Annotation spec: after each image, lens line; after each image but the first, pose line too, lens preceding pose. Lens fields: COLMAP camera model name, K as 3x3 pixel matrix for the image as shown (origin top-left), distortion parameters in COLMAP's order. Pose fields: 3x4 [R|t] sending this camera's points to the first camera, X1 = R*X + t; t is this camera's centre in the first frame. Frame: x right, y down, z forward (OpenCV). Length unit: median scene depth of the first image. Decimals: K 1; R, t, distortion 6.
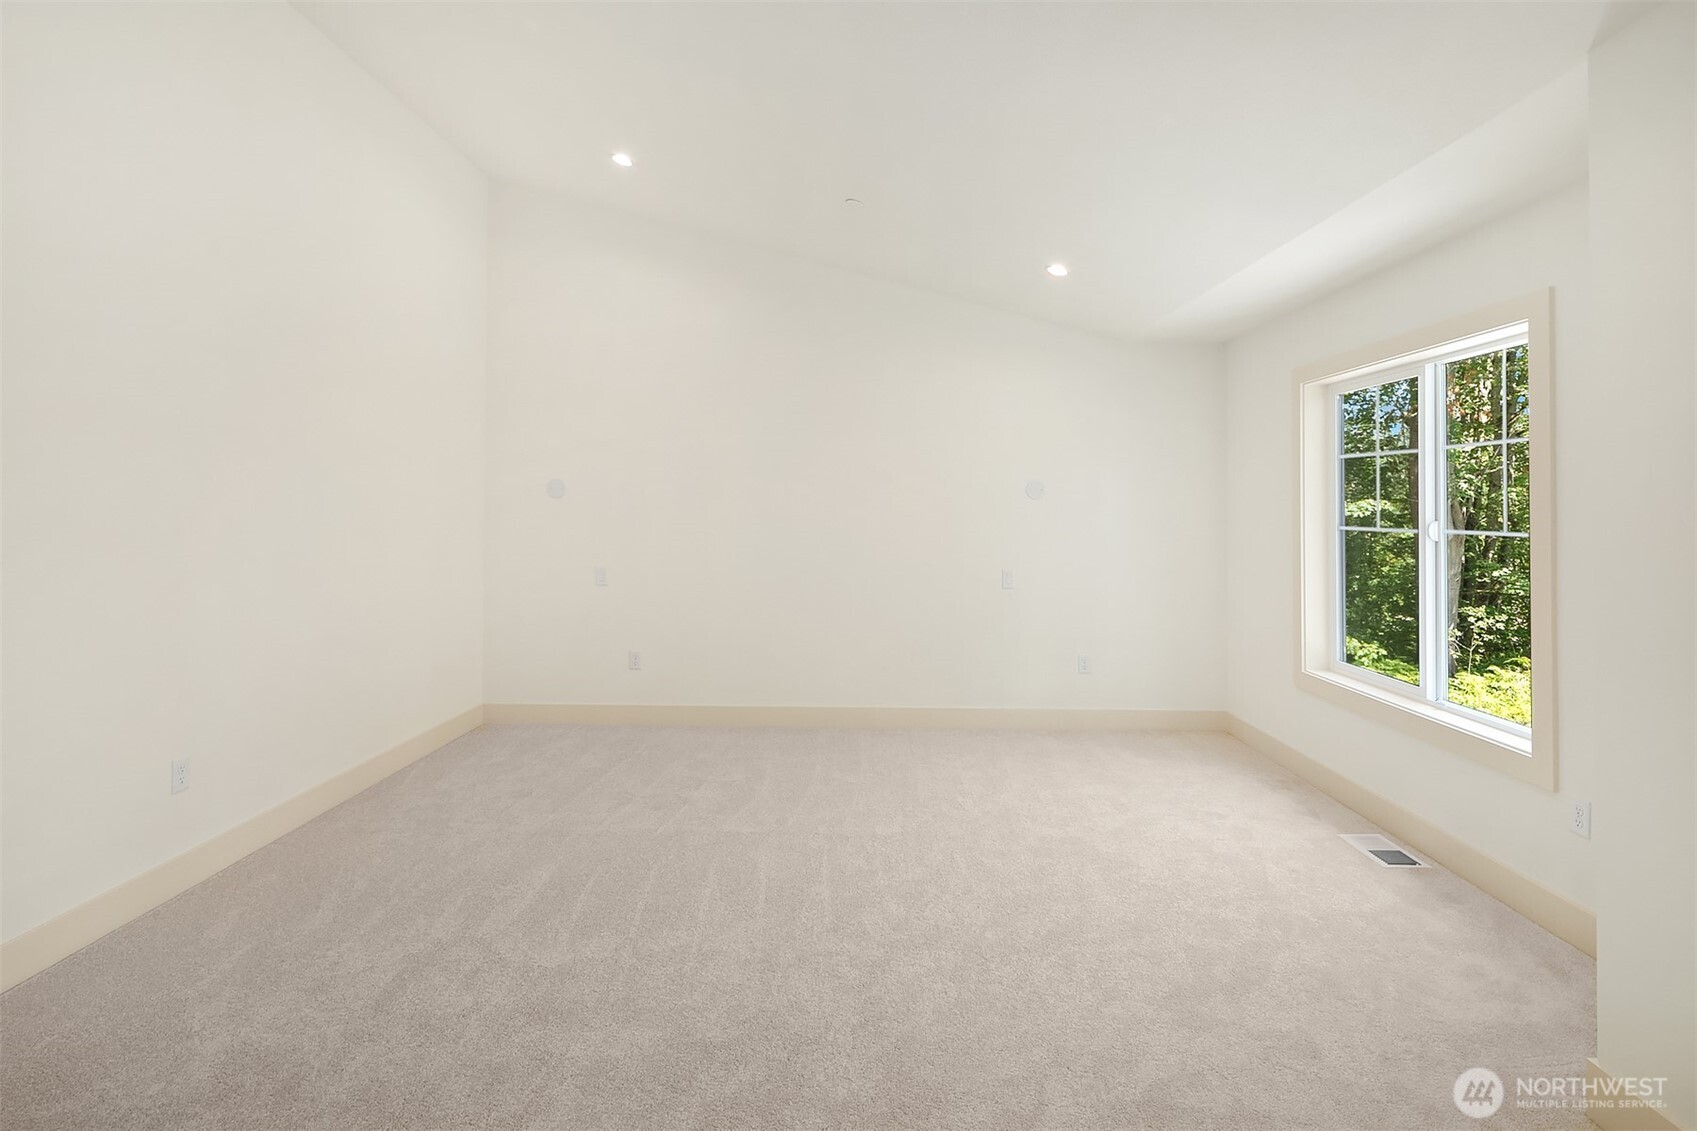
lens RADIAL K [[832.6, 0, 848.1], [0, 832.6, 514.6], [0, 0, 1]] dist [-0.001876, -0.000739]
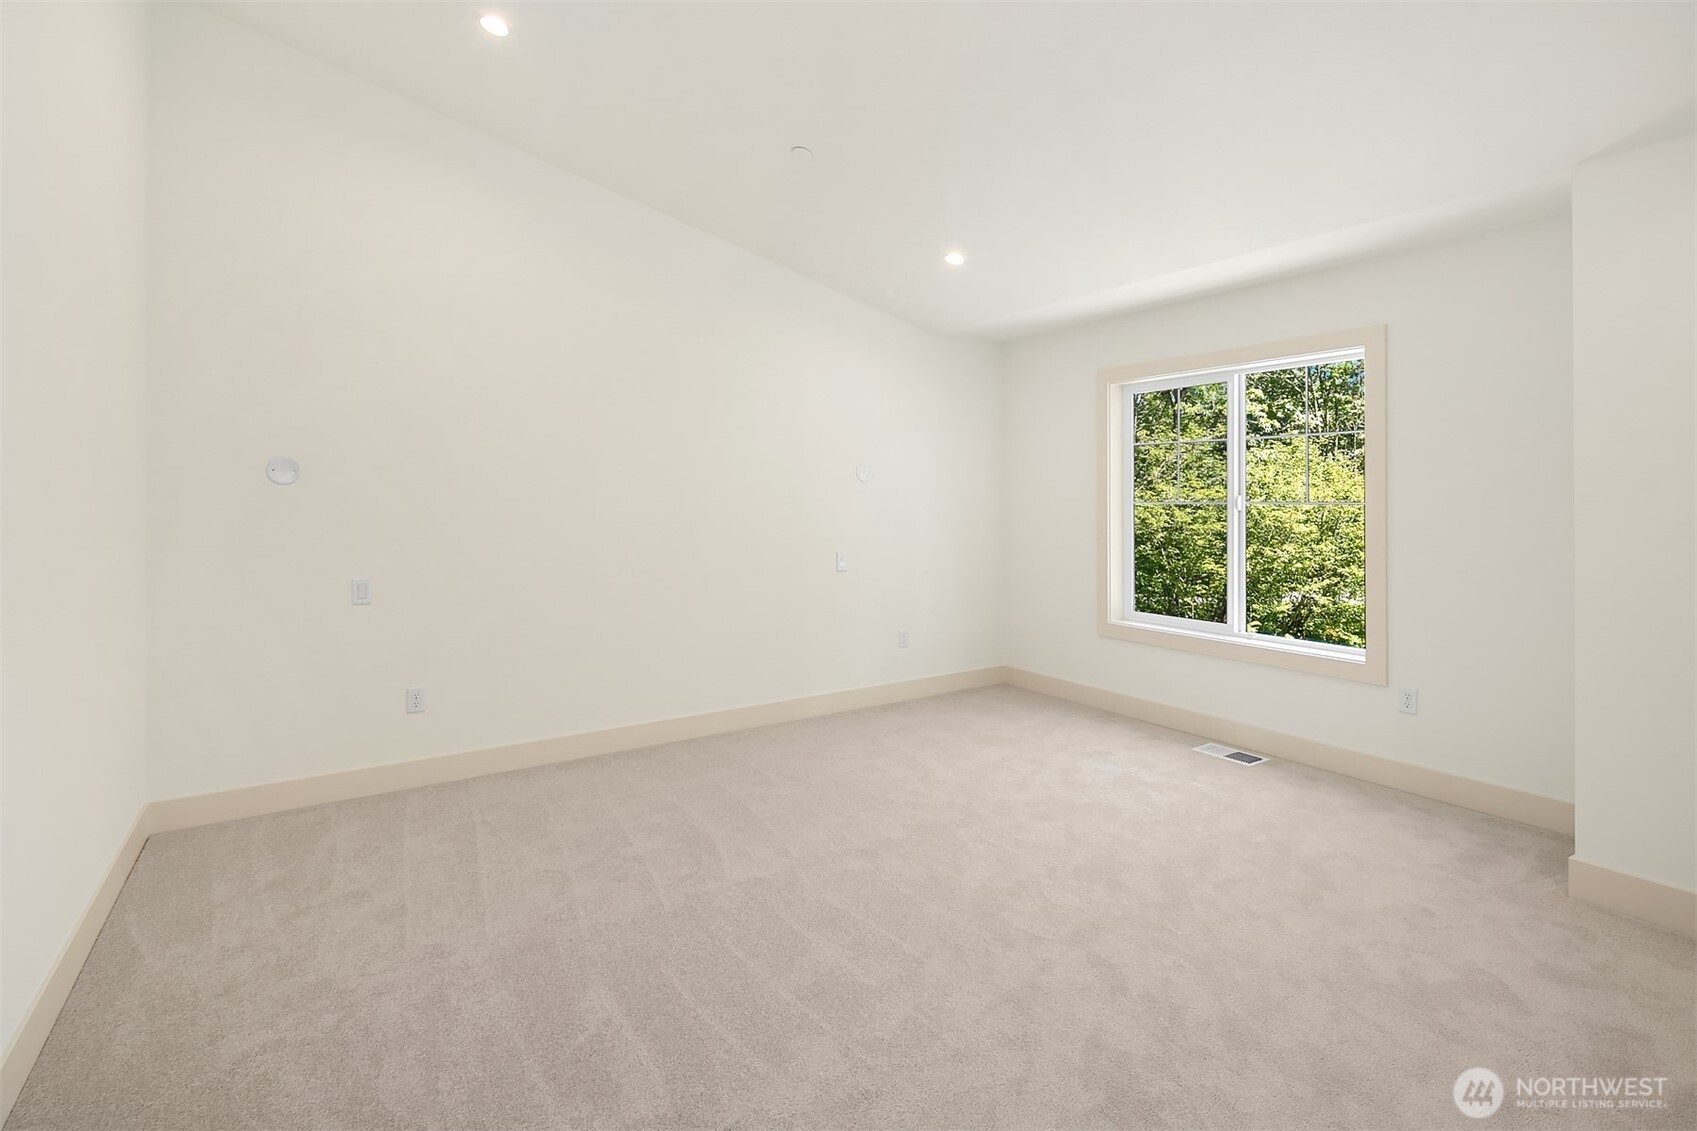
lens RADIAL K [[832.6, 0, 848.1], [0, 832.6, 514.6], [0, 0, 1]] dist [-0.001876, -0.000739]
pose [[0.831162, -0.027746, 0.555338, -0.510272], [0.015541, 0.999523, 0.026678, -0.007098], [-0.555813, -0.013543, 0.831197, 0.252732]]
